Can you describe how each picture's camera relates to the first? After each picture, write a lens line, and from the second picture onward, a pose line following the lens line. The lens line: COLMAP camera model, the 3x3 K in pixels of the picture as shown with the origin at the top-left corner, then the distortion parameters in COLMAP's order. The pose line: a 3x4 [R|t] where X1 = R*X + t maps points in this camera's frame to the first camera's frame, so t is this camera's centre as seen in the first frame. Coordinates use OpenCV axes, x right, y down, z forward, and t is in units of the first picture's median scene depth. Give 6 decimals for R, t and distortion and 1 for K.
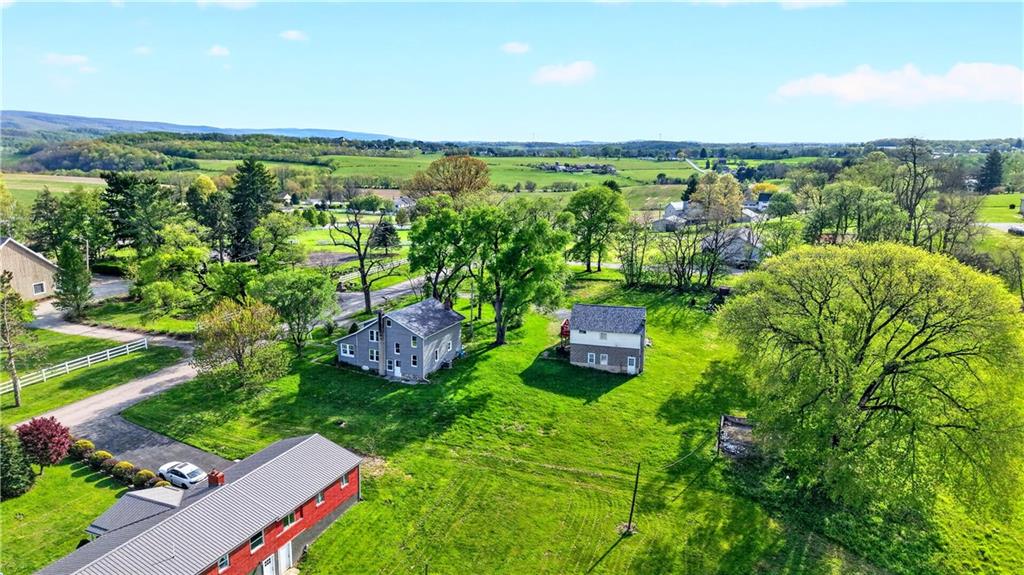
lens RADIAL K [[630.7, 0, 512.0], [0, 630.7, 287.5], [0, 0, 1]] dist [0.051228, 0.000521]
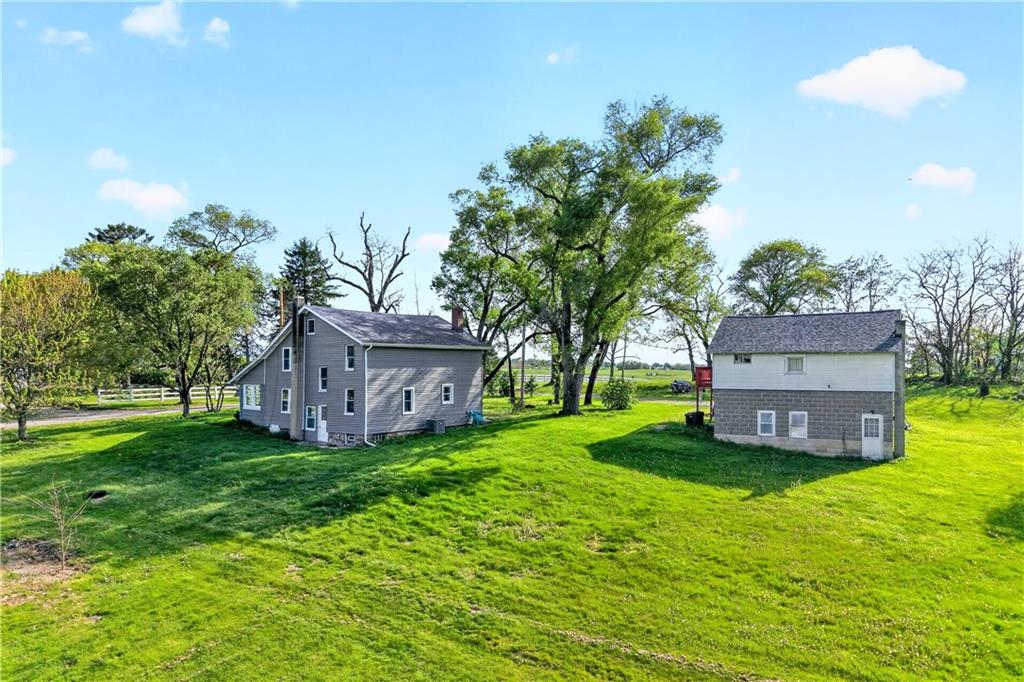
lens RADIAL K [[702.9, 0, 512.0], [0, 702.9, 341.0], [0, 0, 1]] dist [0.000494, 0.000774]
pose [[0.970238, -0.011554, -0.241876, 0.085544], [-0.042421, 0.975304, -0.216754, 0.188734], [0.238407, 0.220563, 0.945787, 0.574470]]
